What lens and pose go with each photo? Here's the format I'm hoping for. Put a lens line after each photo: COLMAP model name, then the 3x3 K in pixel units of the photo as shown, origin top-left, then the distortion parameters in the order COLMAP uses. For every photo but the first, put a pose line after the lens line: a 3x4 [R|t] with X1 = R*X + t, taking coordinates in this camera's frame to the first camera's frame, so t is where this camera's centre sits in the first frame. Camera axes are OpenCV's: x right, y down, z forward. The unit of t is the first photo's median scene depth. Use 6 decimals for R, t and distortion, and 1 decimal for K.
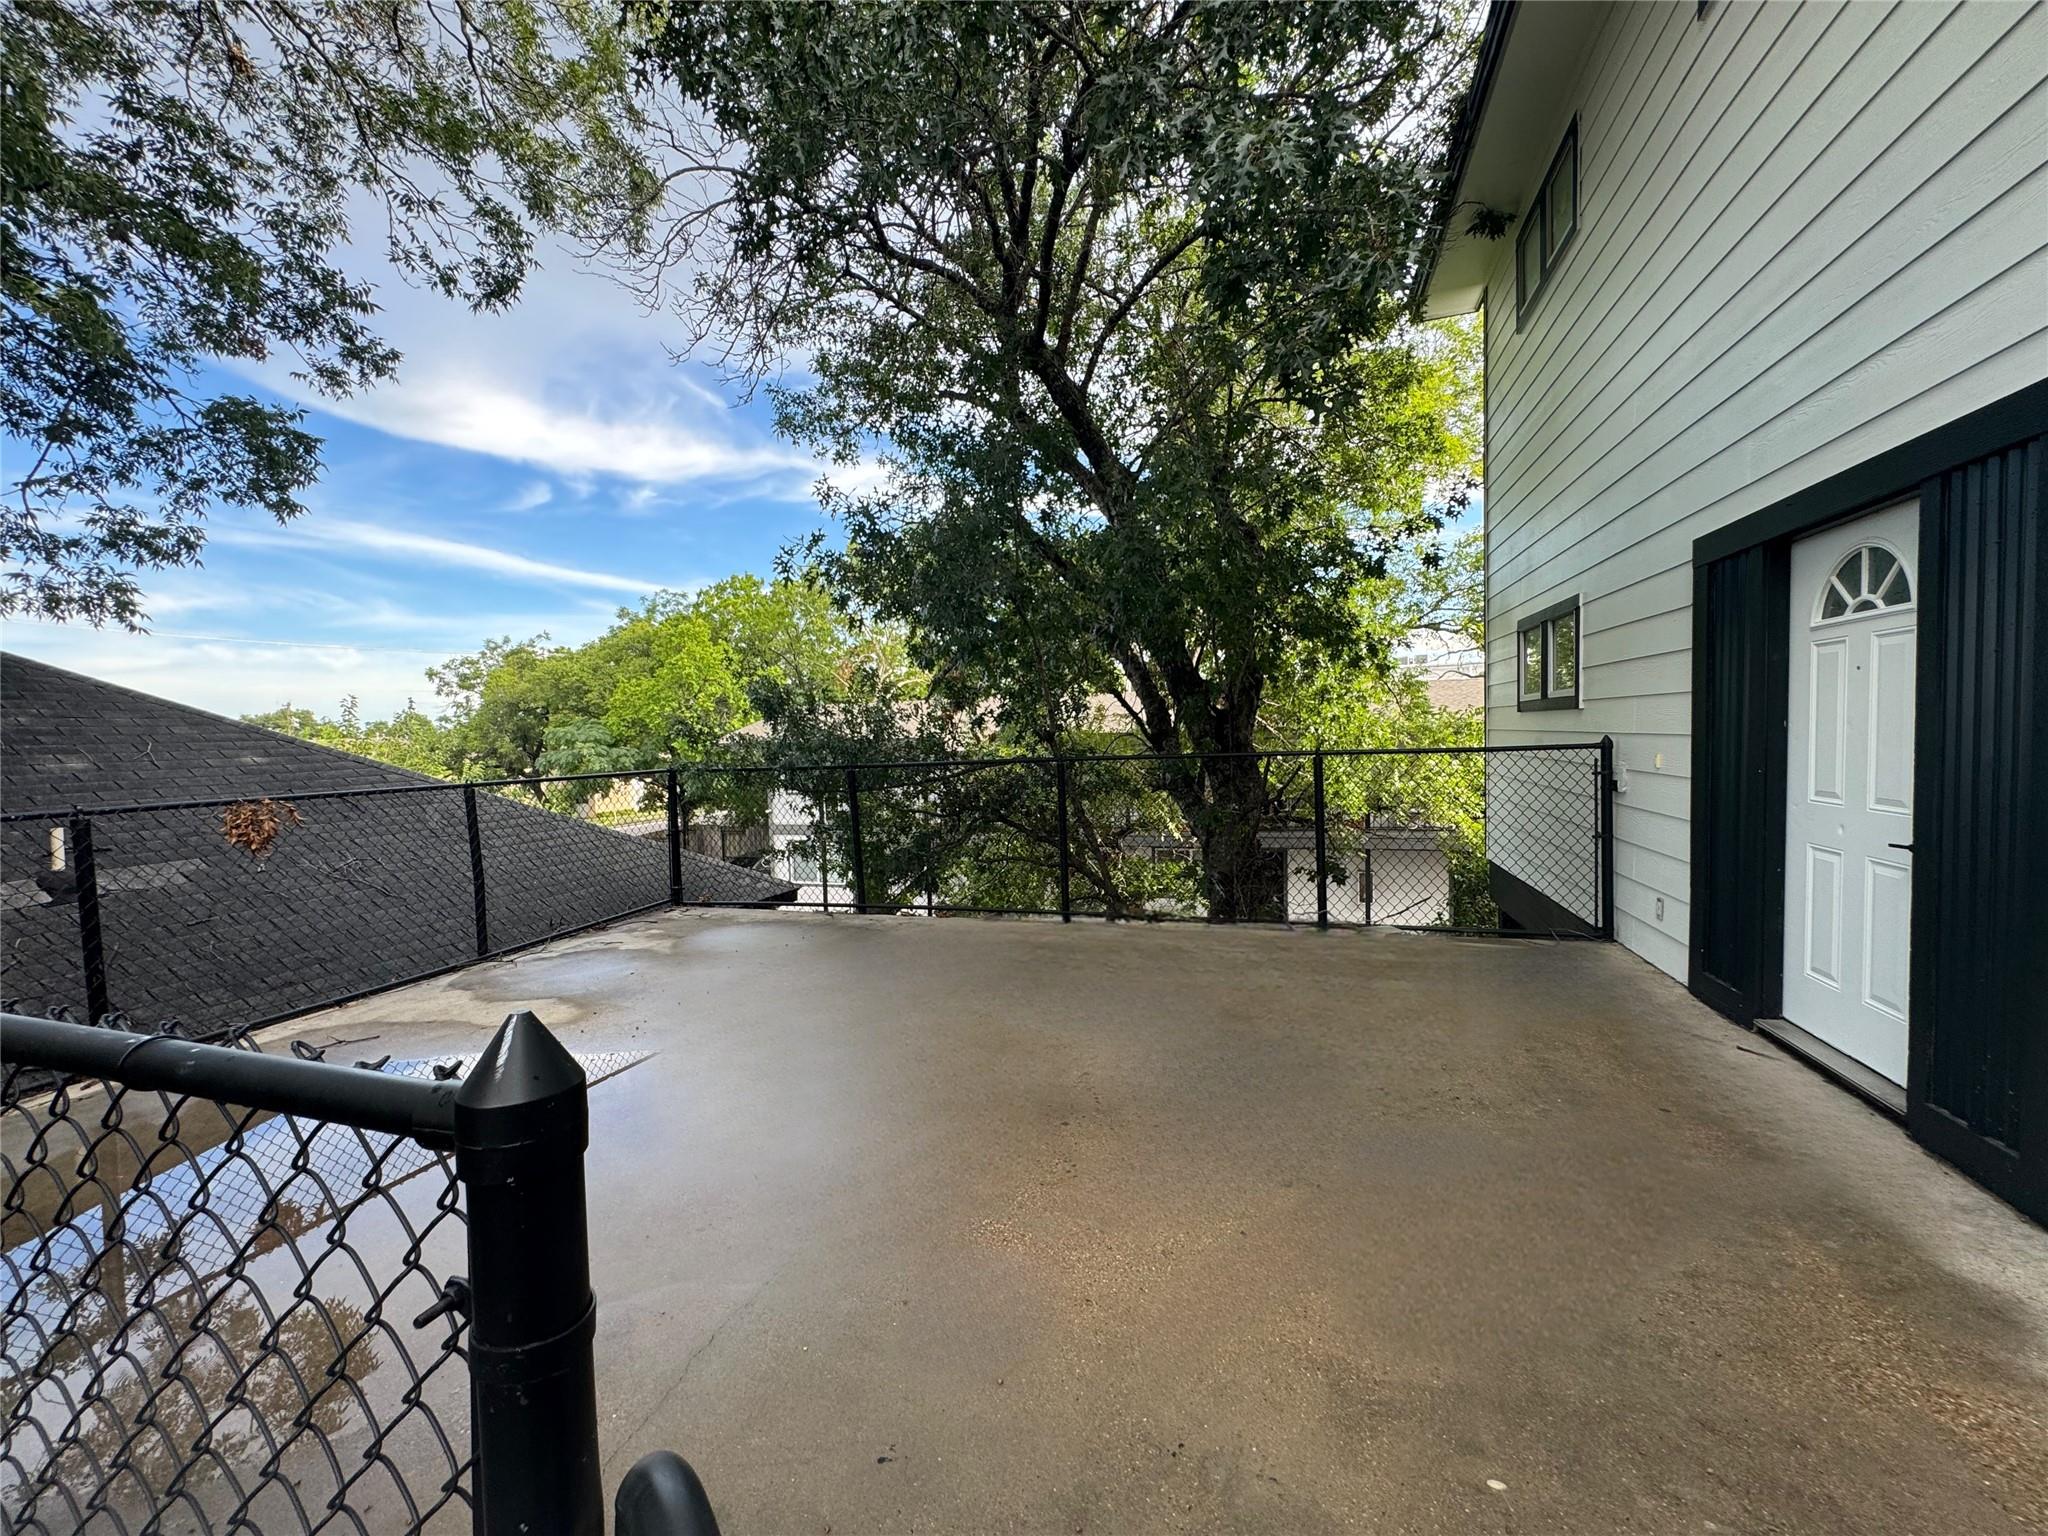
lens RADIAL K [[817.5, 0, 1010.1], [0, 817.5, 758.5], [0, 0, 1]] dist [-0.001691, 0.000079]
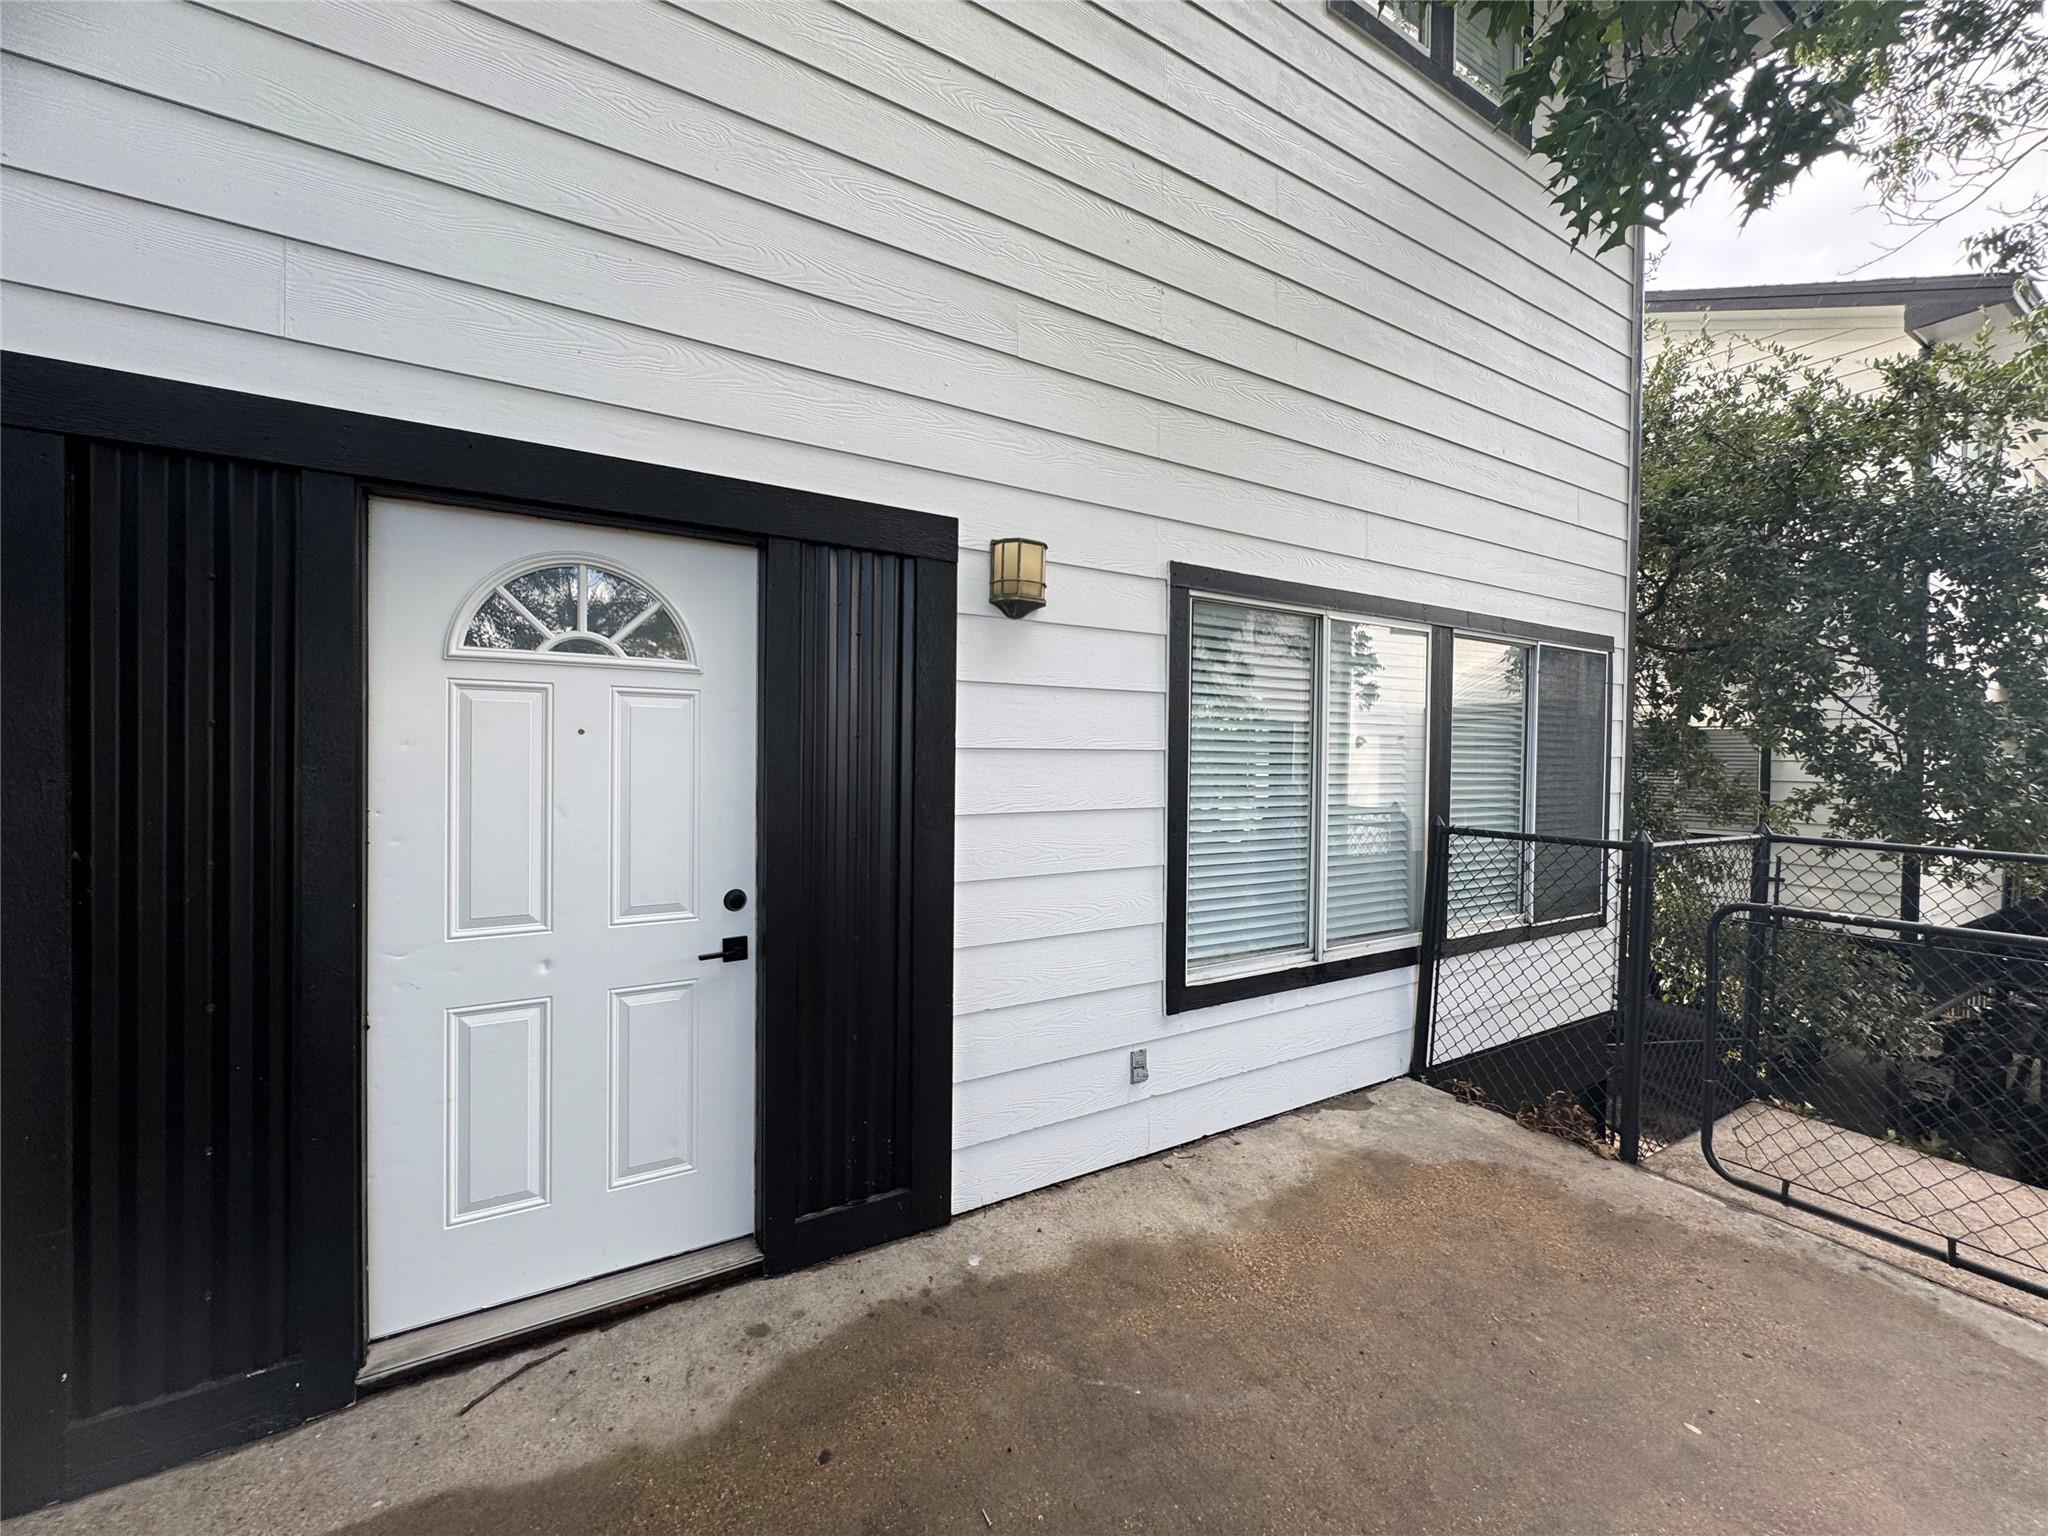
lens RADIAL K [[825.2, 0, 1025.5], [0, 825.2, 763.6], [0, 0, 1]] dist [-0.002670, 0.000228]
pose [[-0.760934, 0.005983, 0.648802, 0.278845], [0.027697, 0.999346, 0.023268, -0.089124], [-0.648238, 0.035675, -0.760601, 1.298138]]
